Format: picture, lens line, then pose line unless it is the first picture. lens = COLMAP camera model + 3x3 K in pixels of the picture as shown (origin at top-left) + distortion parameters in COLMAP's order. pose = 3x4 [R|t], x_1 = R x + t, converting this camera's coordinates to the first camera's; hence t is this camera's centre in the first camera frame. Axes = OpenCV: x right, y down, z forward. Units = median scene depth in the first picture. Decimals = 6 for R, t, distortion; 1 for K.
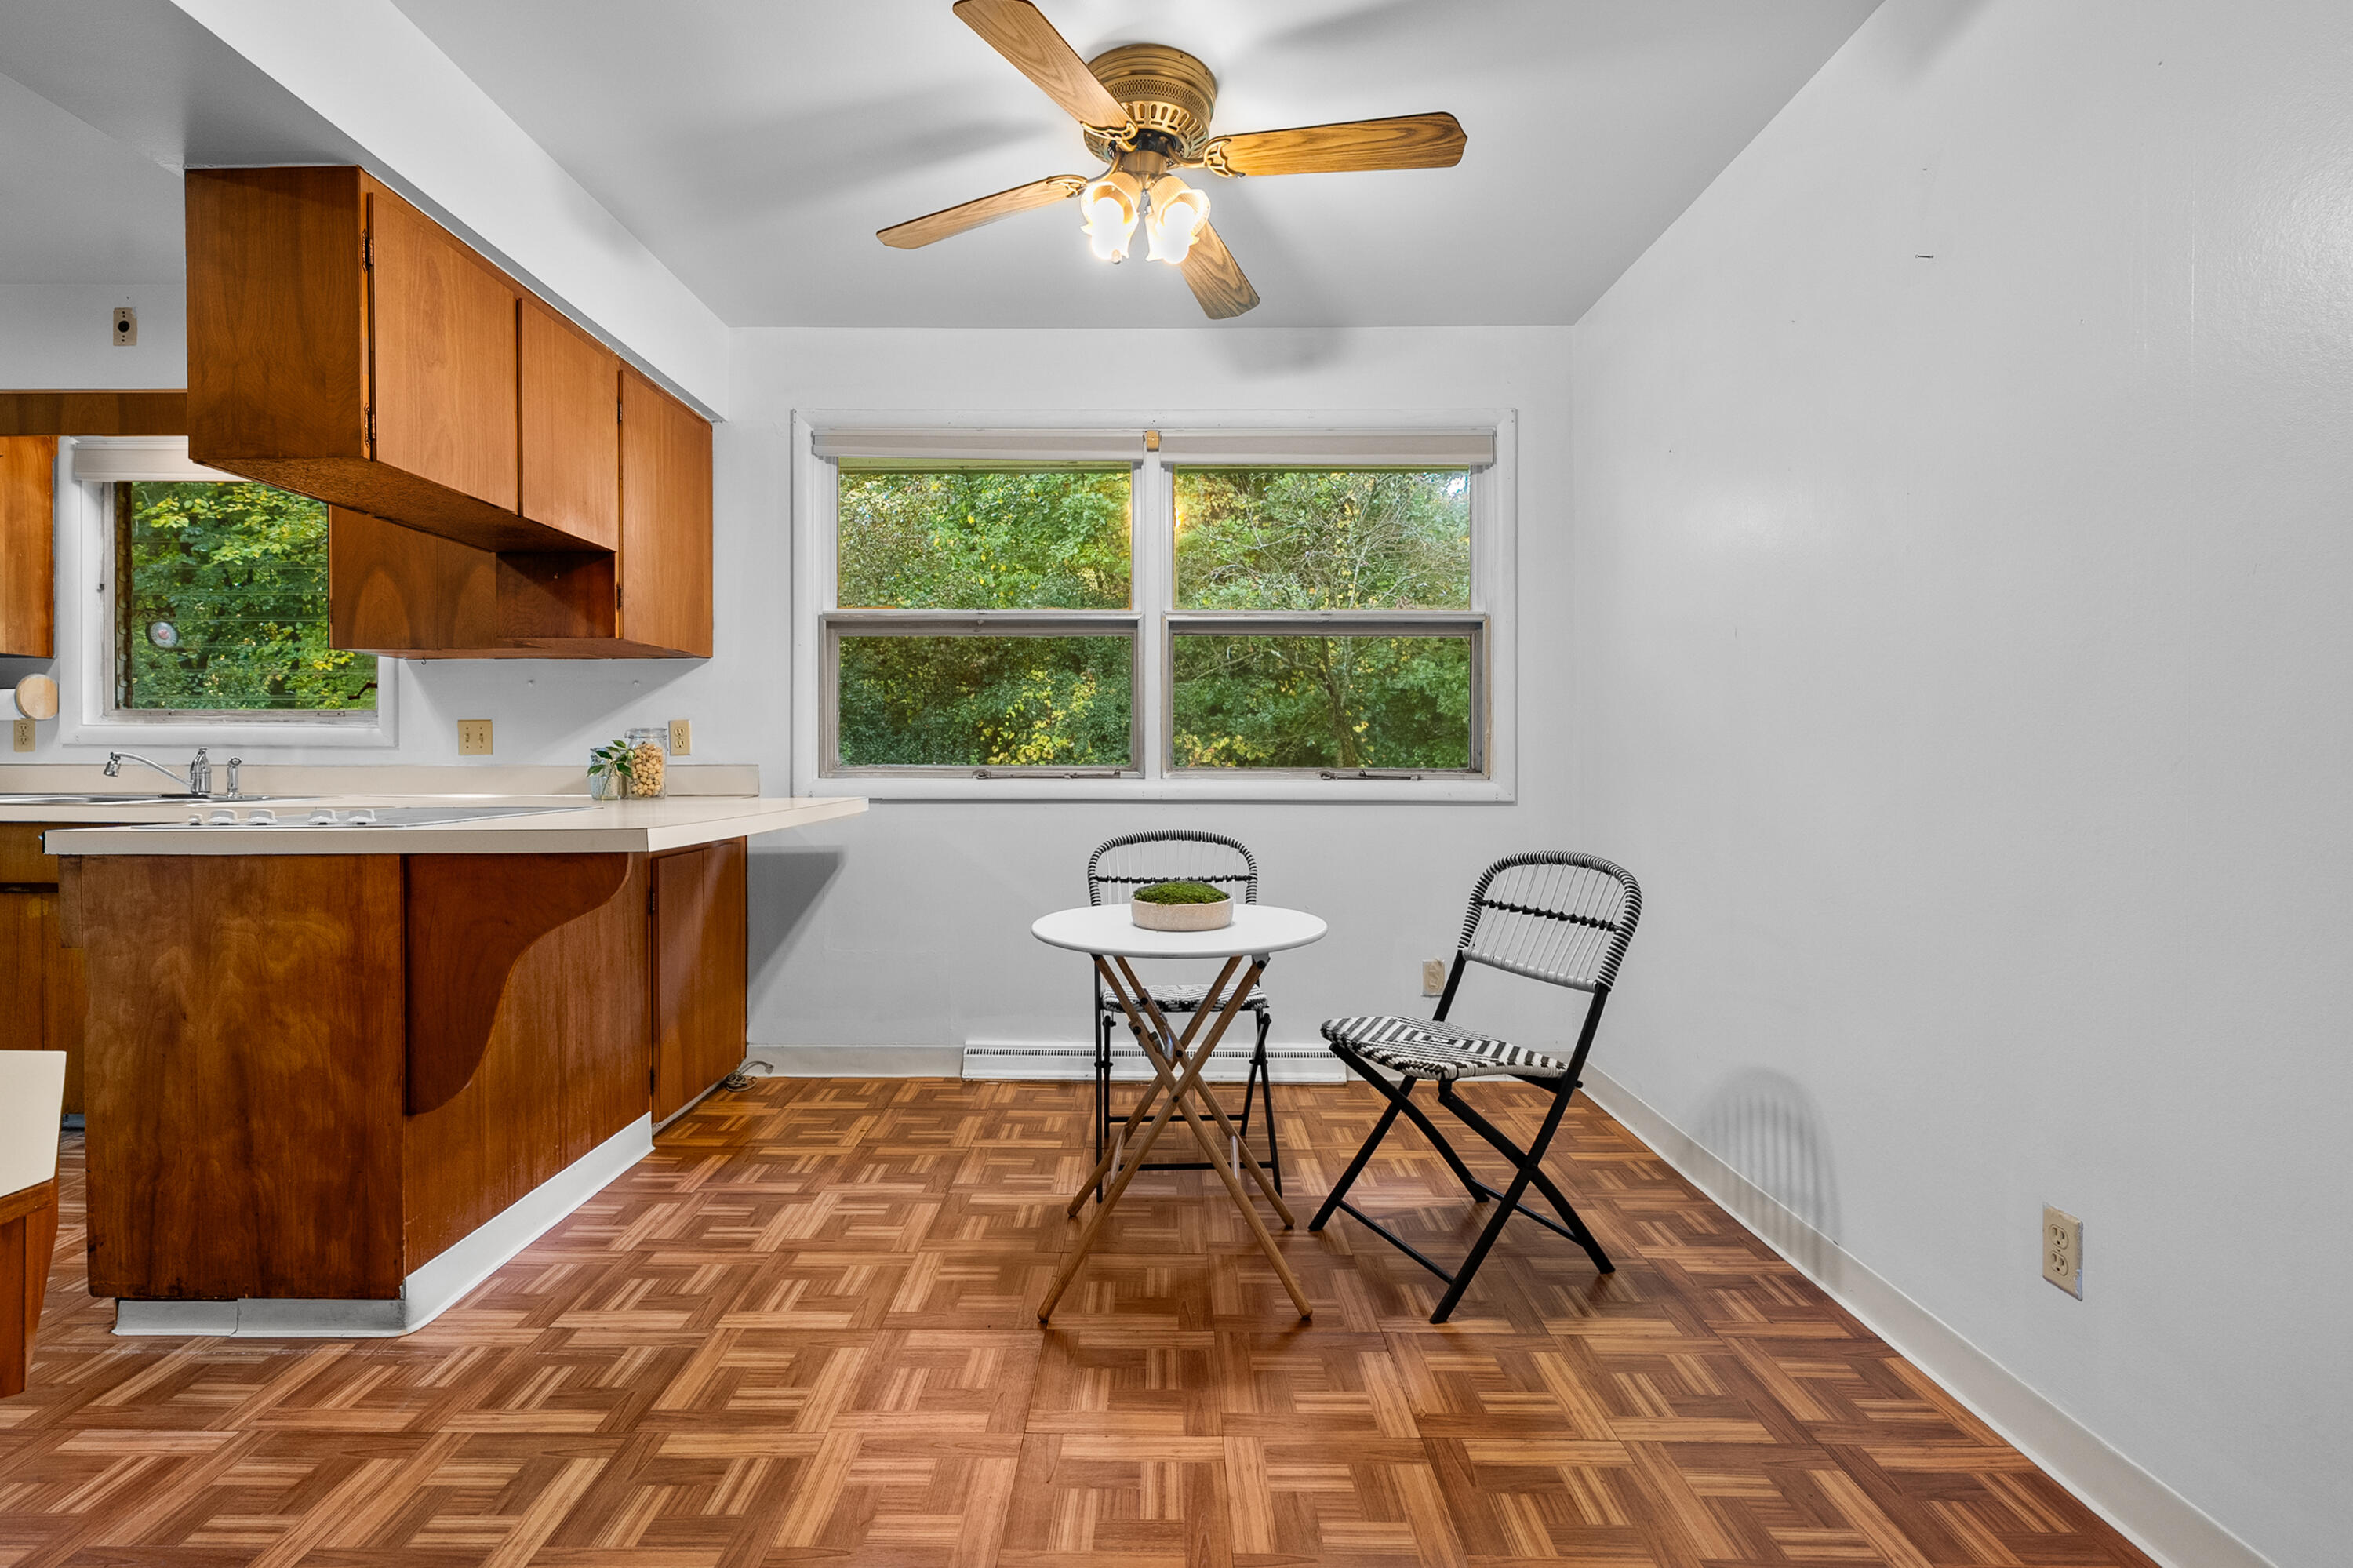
lens RADIAL K [[1091.5, 0, 1166.9], [0, 1091.5, 768.1], [0, 0, 1]] dist [-0.008902, 0.002571]
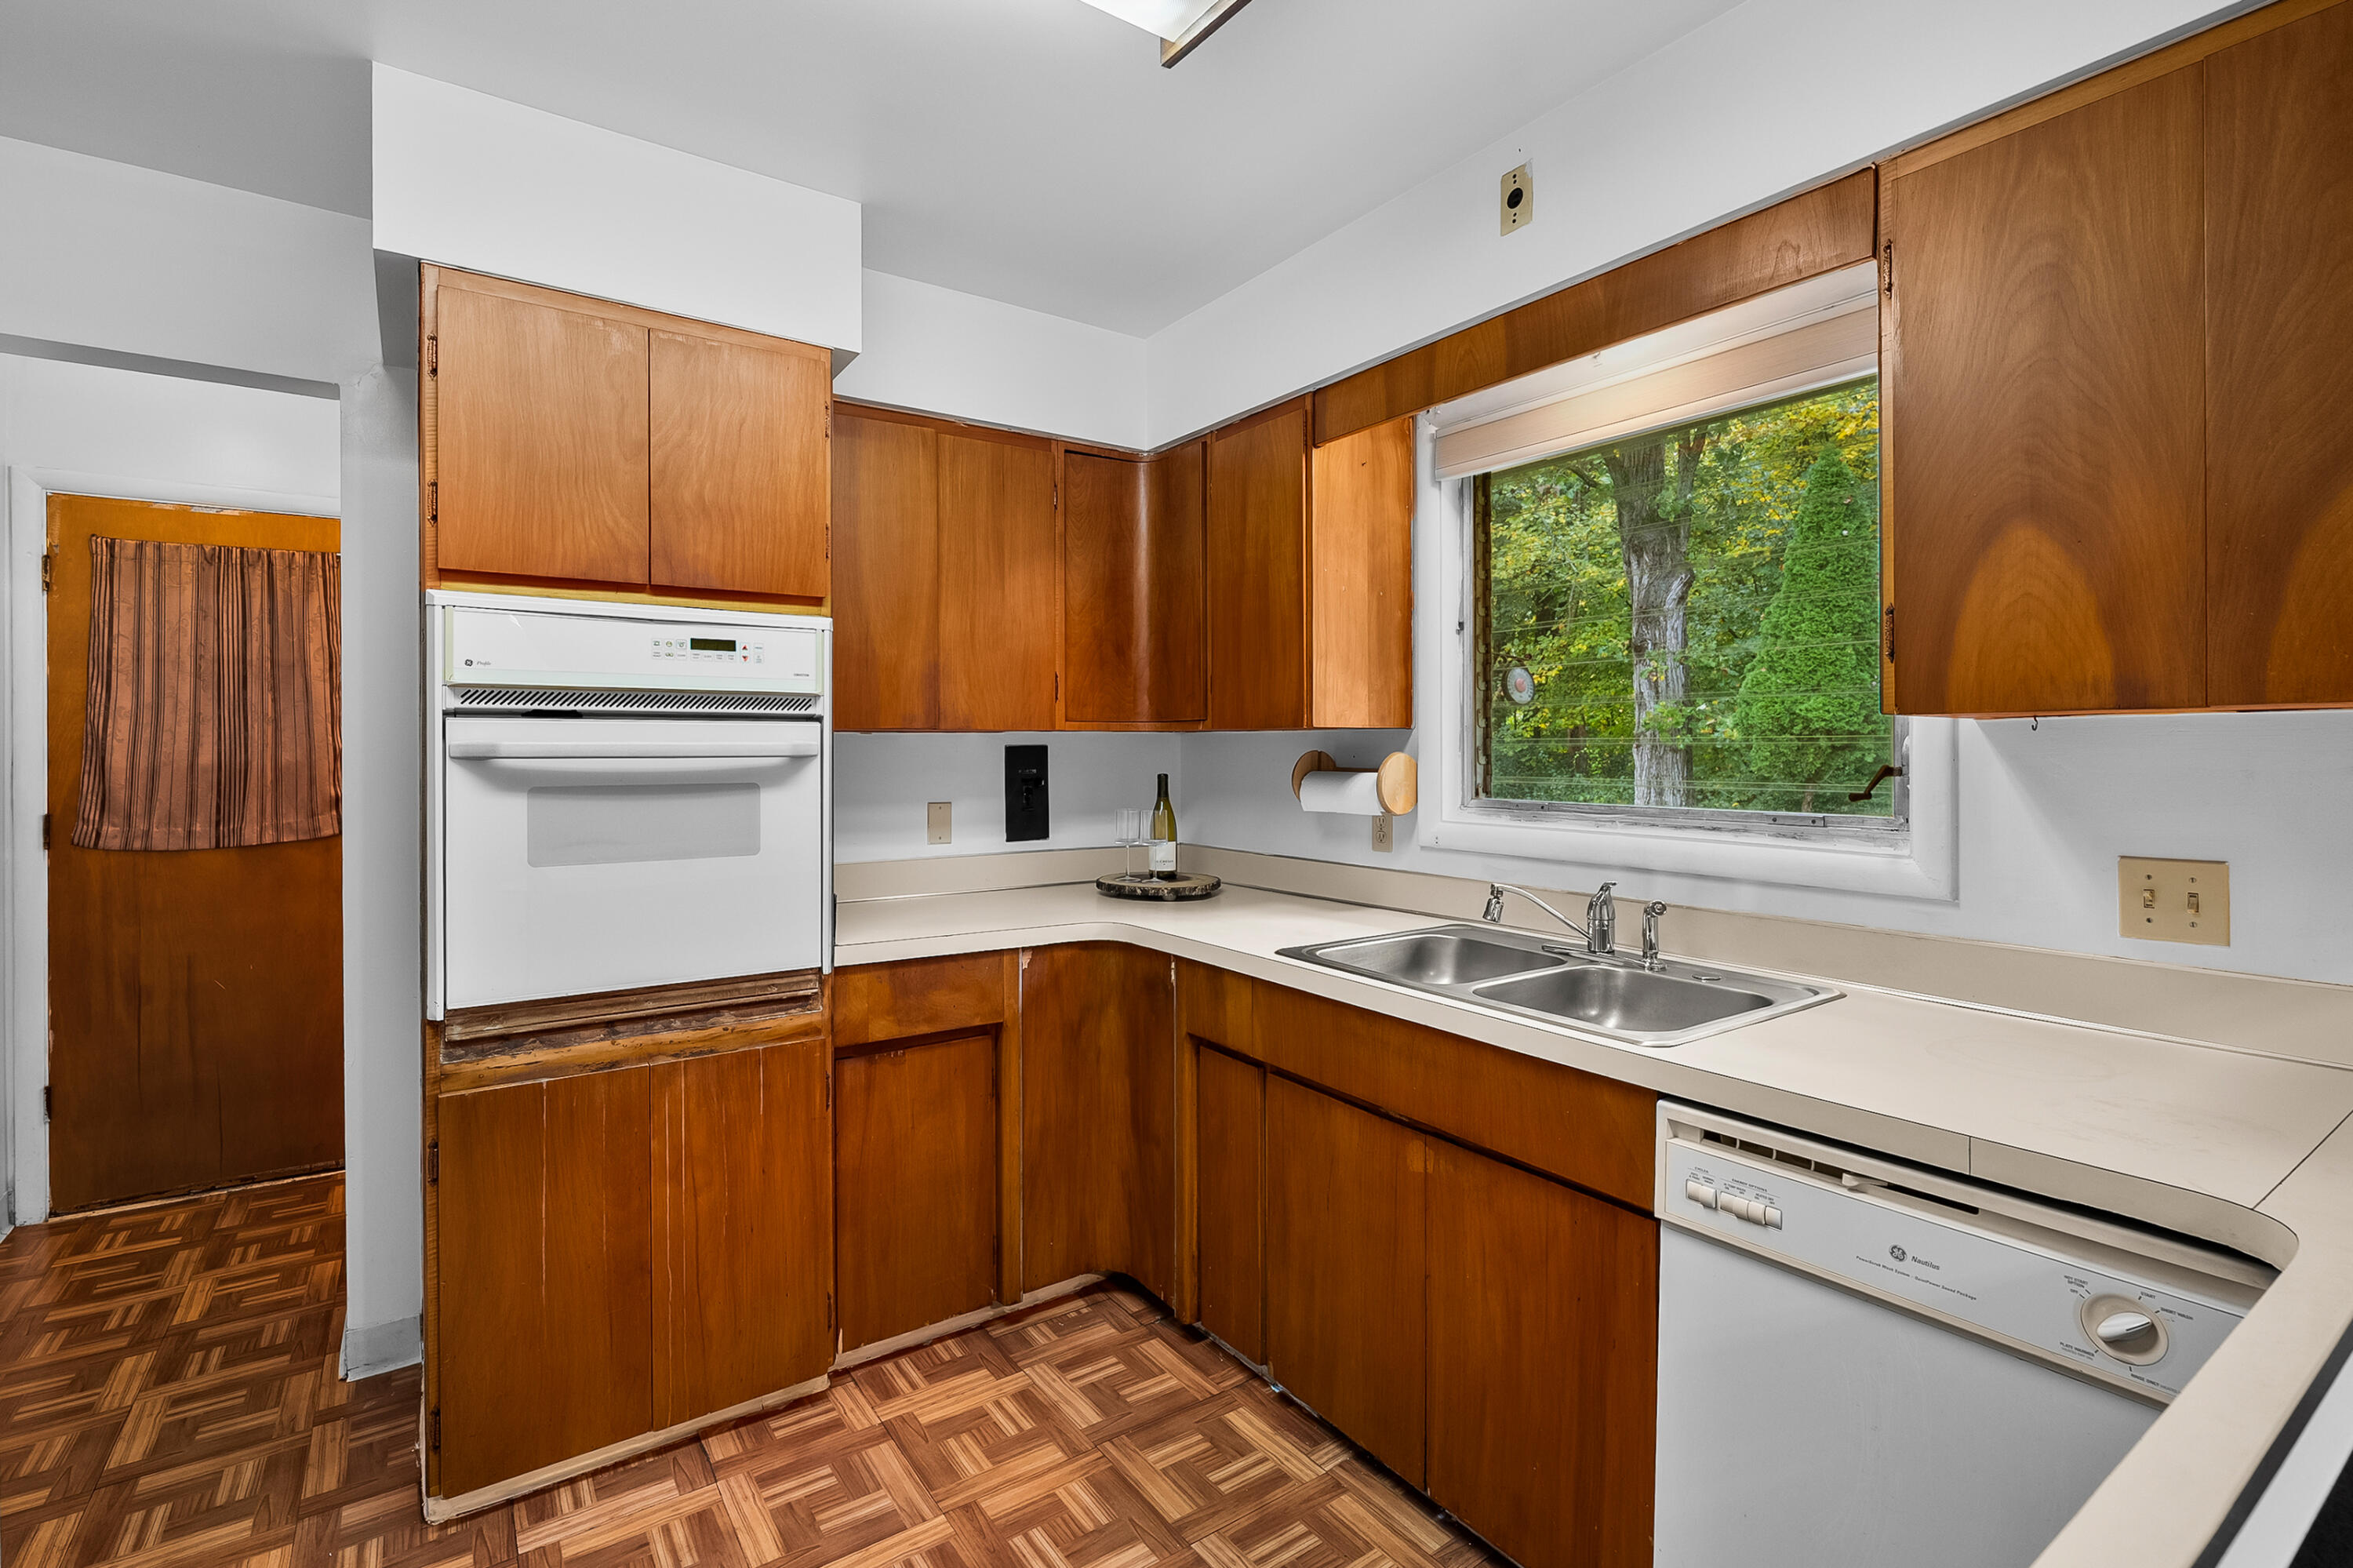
lens RADIAL K [[1091.5, 0, 1160.0], [0, 1091.5, 752.5], [0, 0, 1]] dist [-0.008902, 0.002571]
pose [[0.562218, -0.000636, -0.826989, -0.562281], [-0.004845, 0.999980, -0.004063, -0.089937], [0.826975, 0.006291, 0.562204, 0.486716]]
